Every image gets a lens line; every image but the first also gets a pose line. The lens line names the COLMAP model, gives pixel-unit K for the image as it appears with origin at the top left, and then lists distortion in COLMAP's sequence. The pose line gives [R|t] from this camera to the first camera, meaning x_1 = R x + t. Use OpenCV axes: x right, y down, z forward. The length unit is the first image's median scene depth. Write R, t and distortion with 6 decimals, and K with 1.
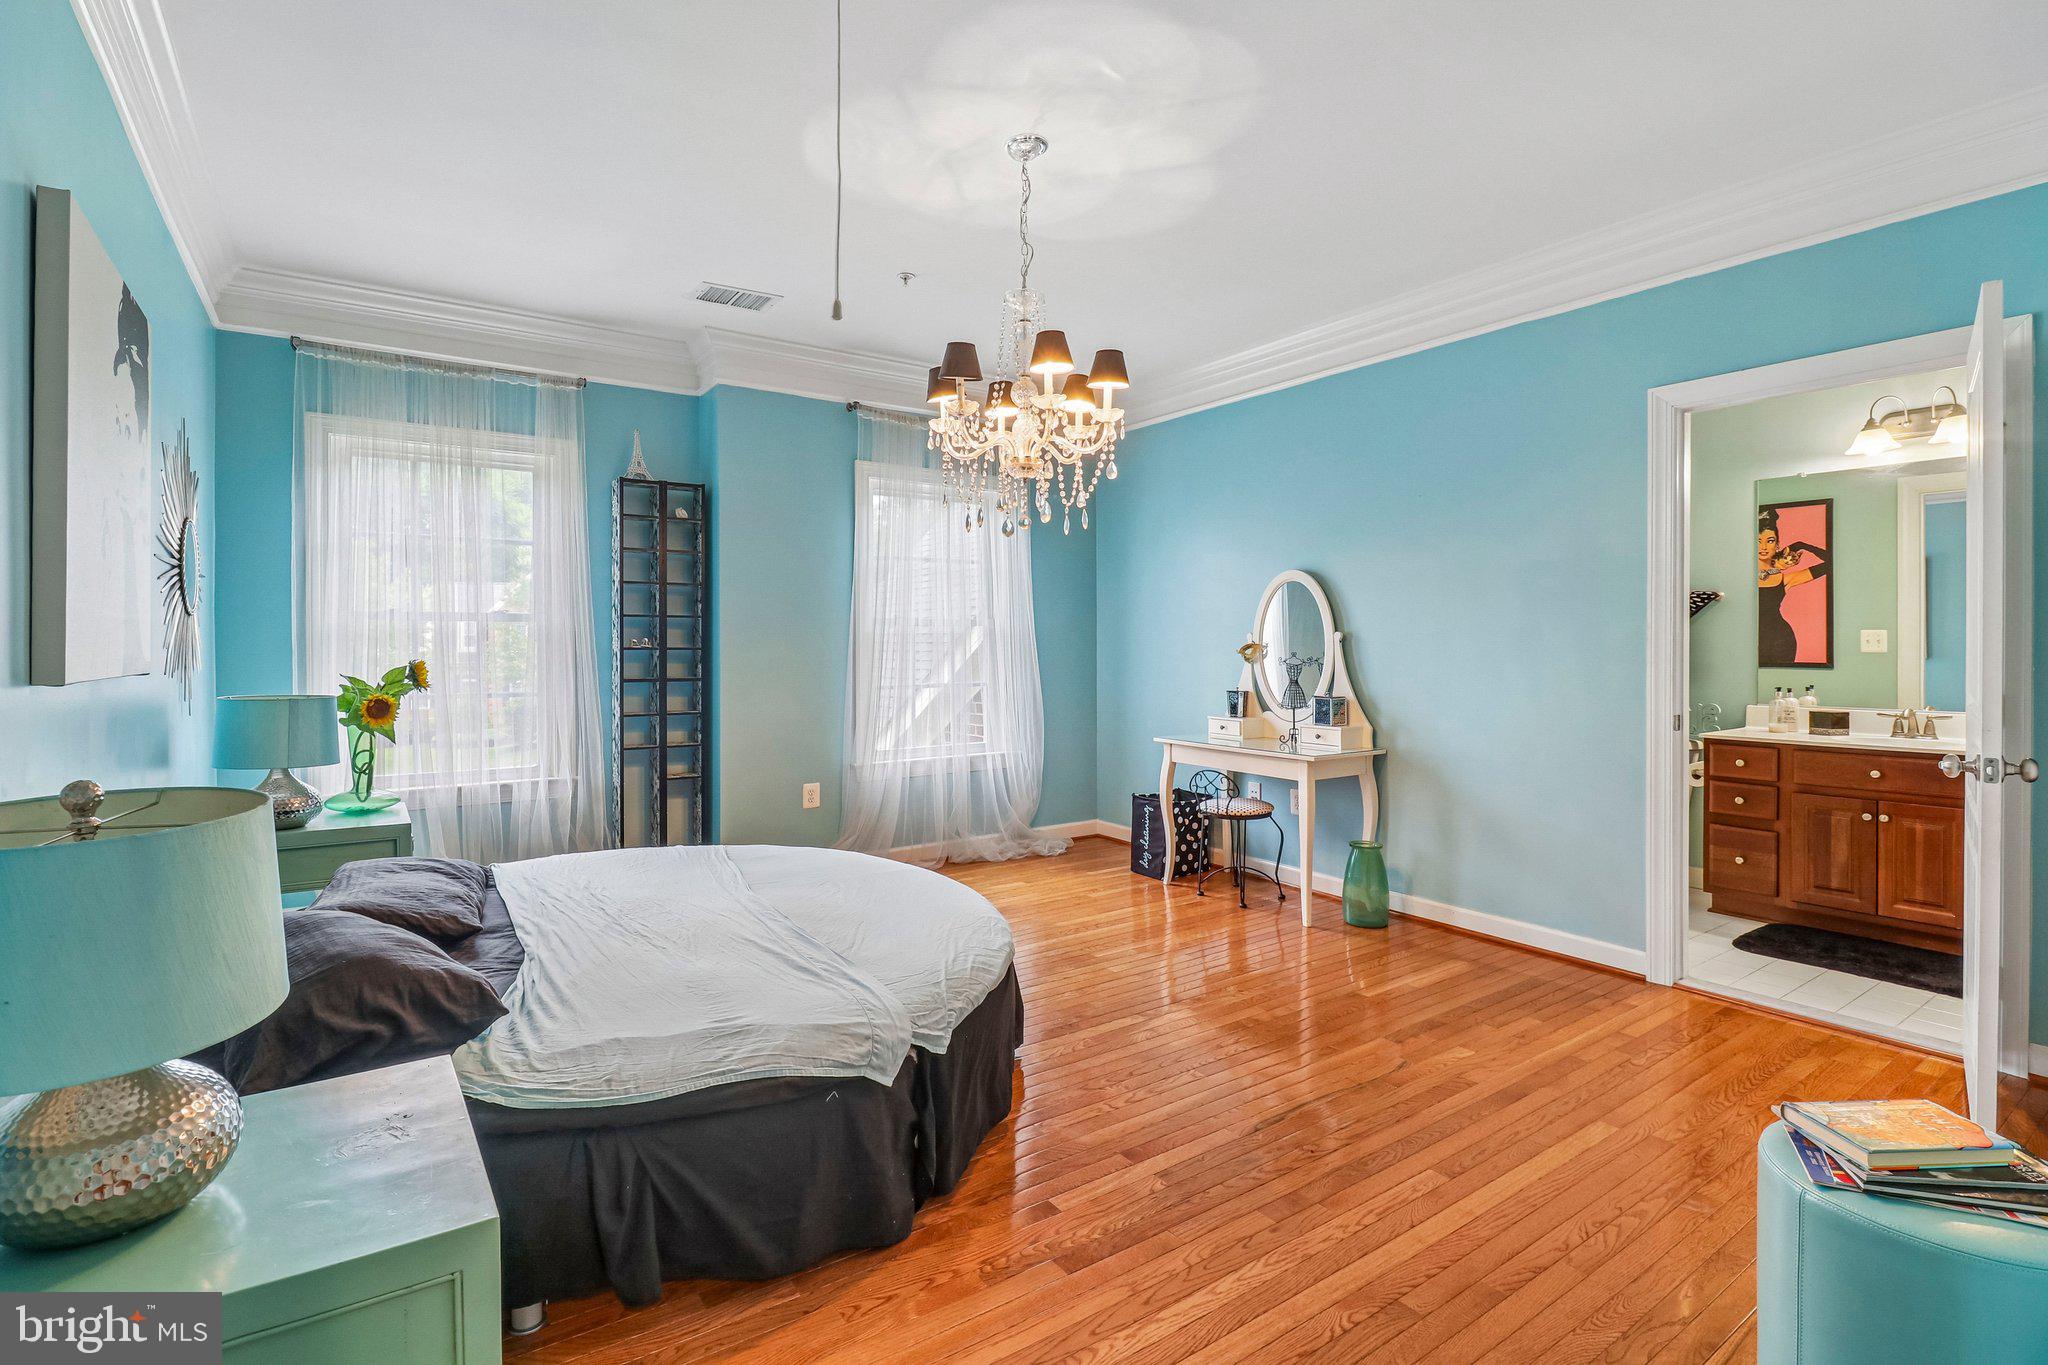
lens RADIAL K [[988.3, 0, 1054.7], [0, 988.3, 677.0], [0, 0, 1]] dist [0.002985, -0.012724]
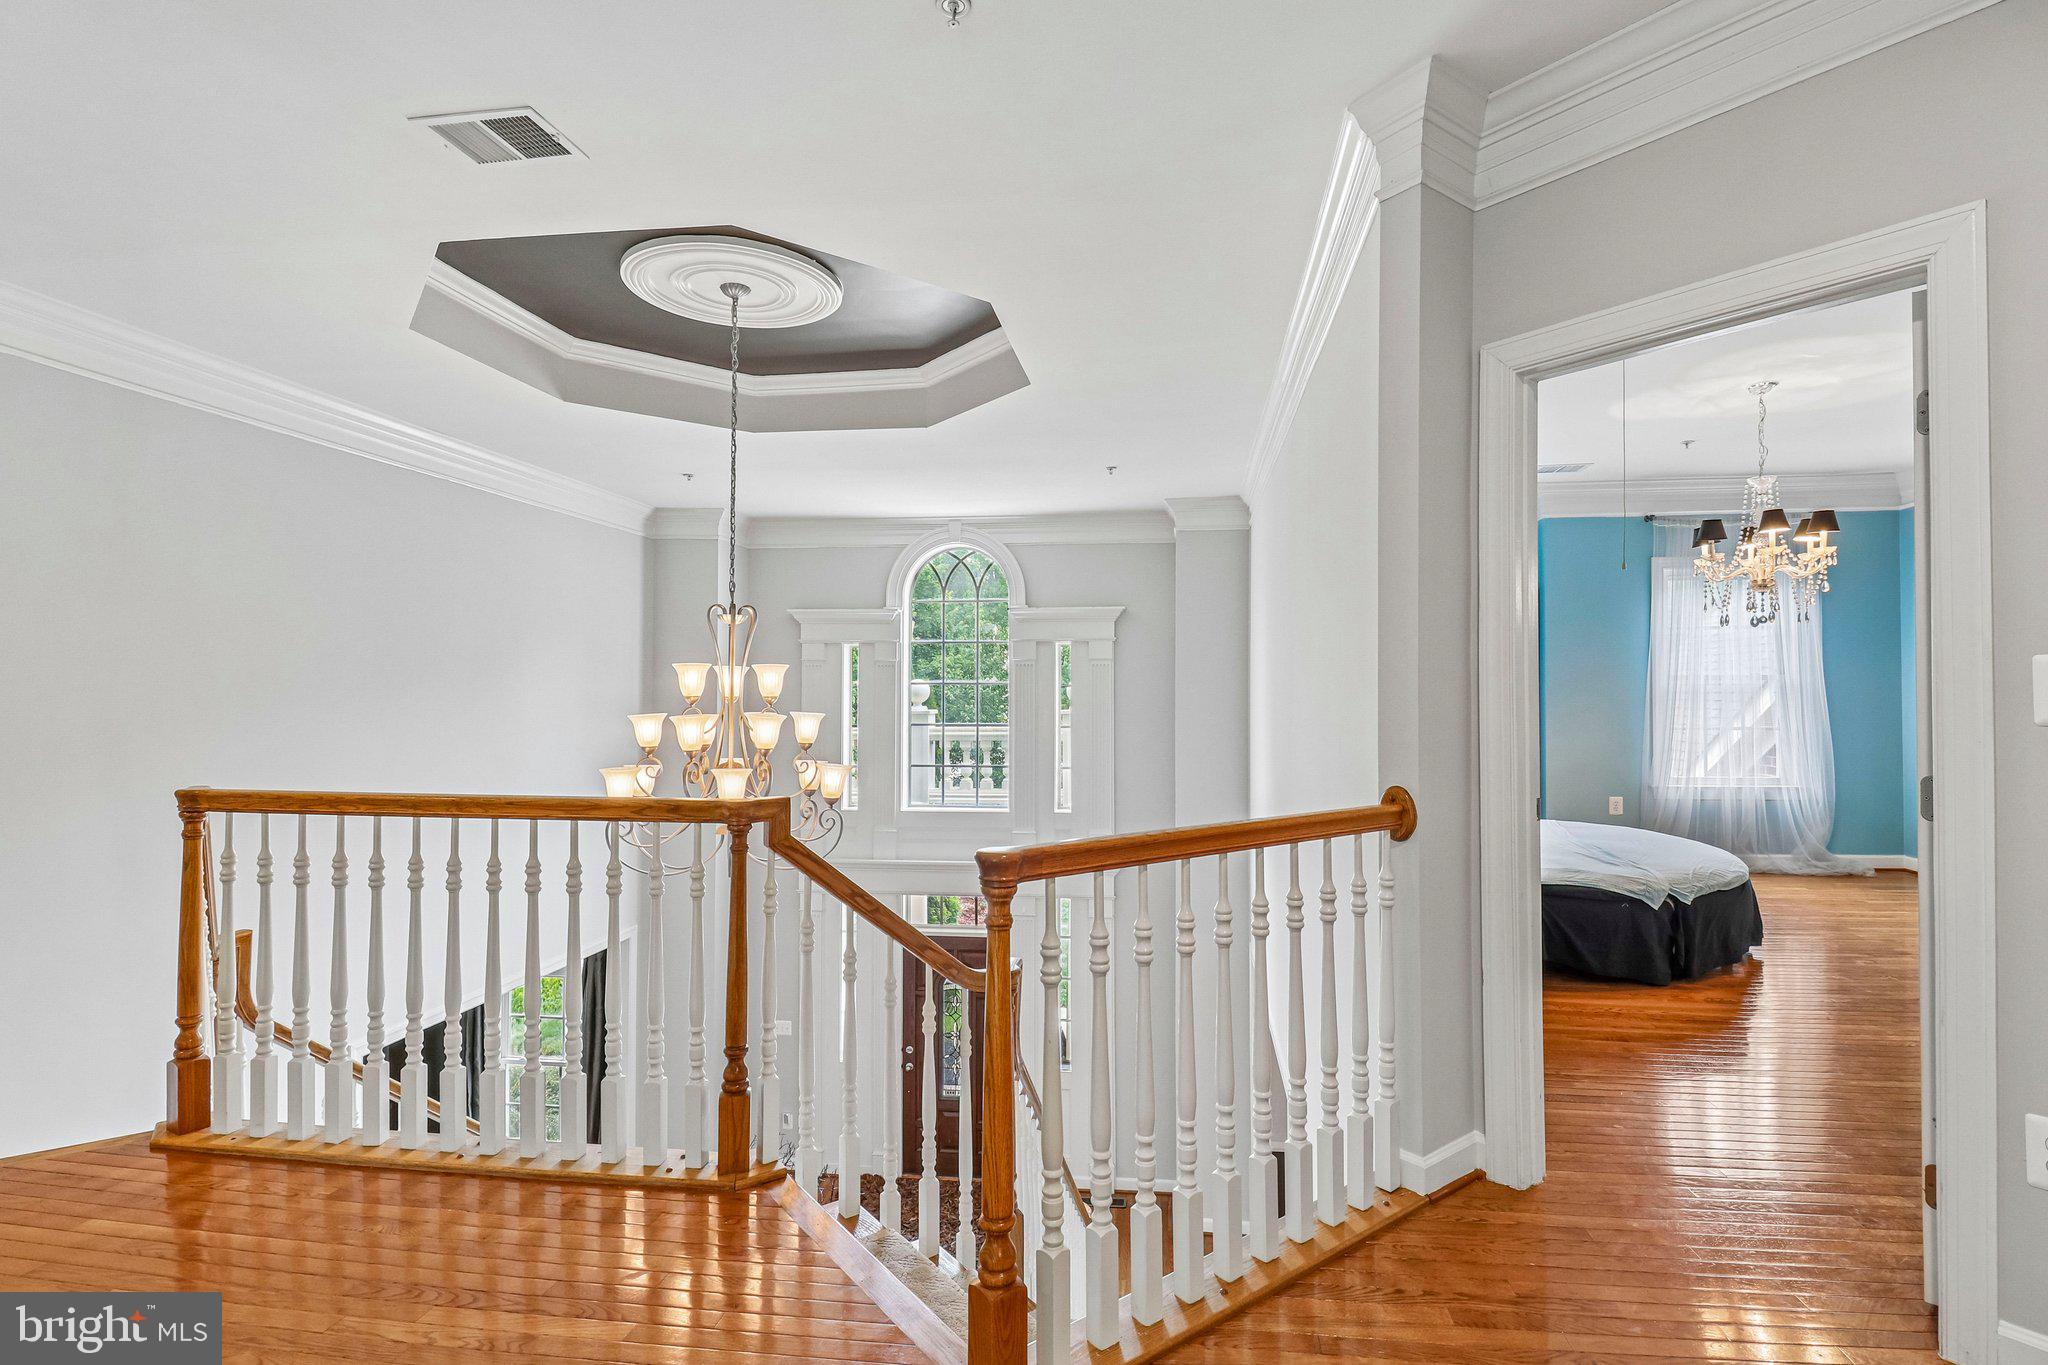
lens RADIAL K [[988.3, 0, 1054.7], [0, 988.3, 677.0], [0, 0, 1]] dist [0.002985, -0.012724]
pose [[0.726707, -0.009574, -0.686881, 0.240189], [-0.023082, 0.998998, -0.038345, 0.025284], [0.686560, 0.043720, 0.725758, -0.973769]]
